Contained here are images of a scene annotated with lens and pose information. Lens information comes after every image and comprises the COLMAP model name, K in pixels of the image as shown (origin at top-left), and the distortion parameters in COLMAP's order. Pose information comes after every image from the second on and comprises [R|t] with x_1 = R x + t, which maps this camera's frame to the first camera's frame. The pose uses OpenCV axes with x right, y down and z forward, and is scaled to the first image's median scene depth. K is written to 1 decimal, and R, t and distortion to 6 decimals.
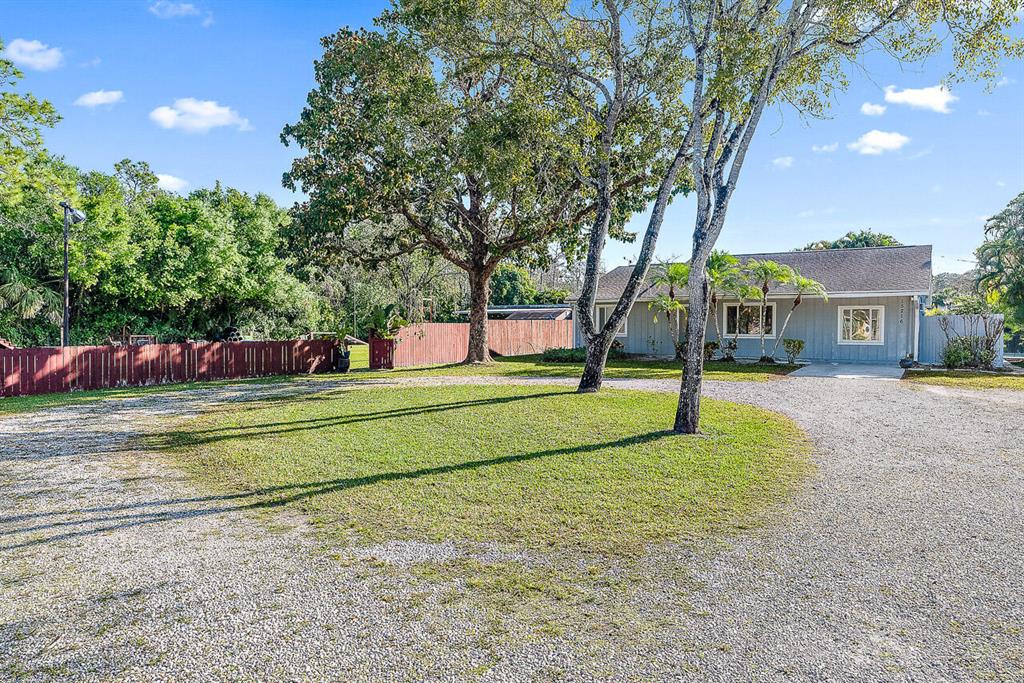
lens RADIAL K [[658.2, 0, 509.5], [0, 658.2, 337.9], [0, 0, 1]] dist [-0.000394, 0.001978]
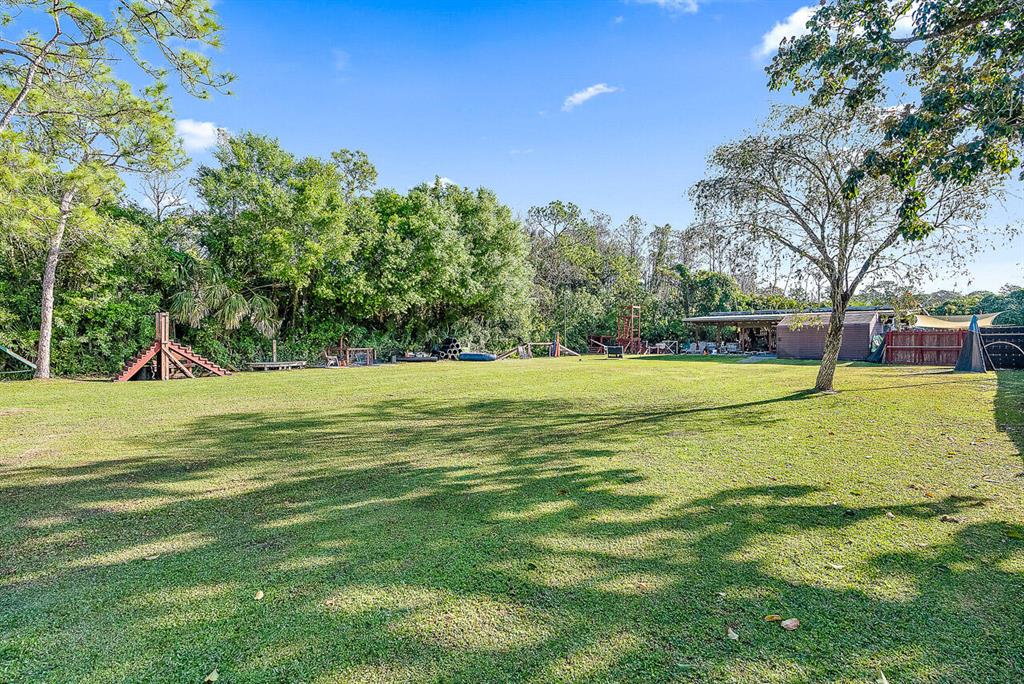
lens RADIAL K [[480.9, 0, 508.7], [0, 480.9, 336.6], [0, 0, 1]] dist [-0.005980, -0.000066]
pose [[0.976979, -0.007827, -0.213190, -0.252764], [0.004114, 0.999832, -0.017853, -0.007494], [0.213294, 0.016565, 0.976848, 0.460363]]
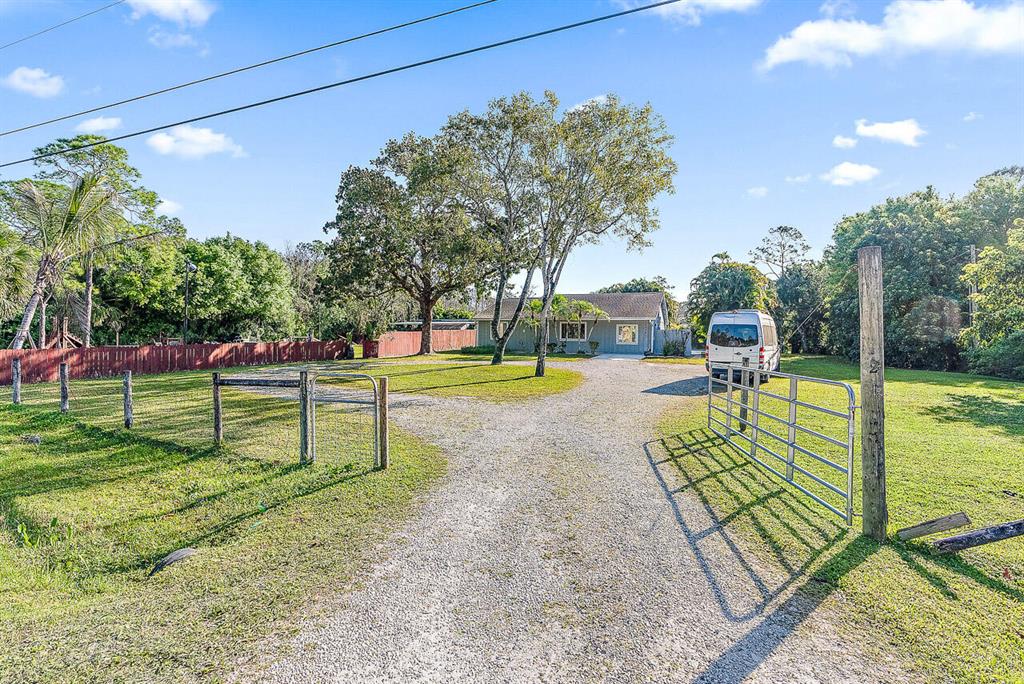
lens RADIAL K [[480.9, 0, 506.0], [0, 480.9, 334.6], [0, 0, 1]] dist [-0.005980, -0.000066]
pose [[0.981981, 0.005185, 0.188909, -0.048105], [-0.002459, 0.999890, -0.014660, 0.001880], [-0.188964, 0.013931, 0.981885, -0.182327]]
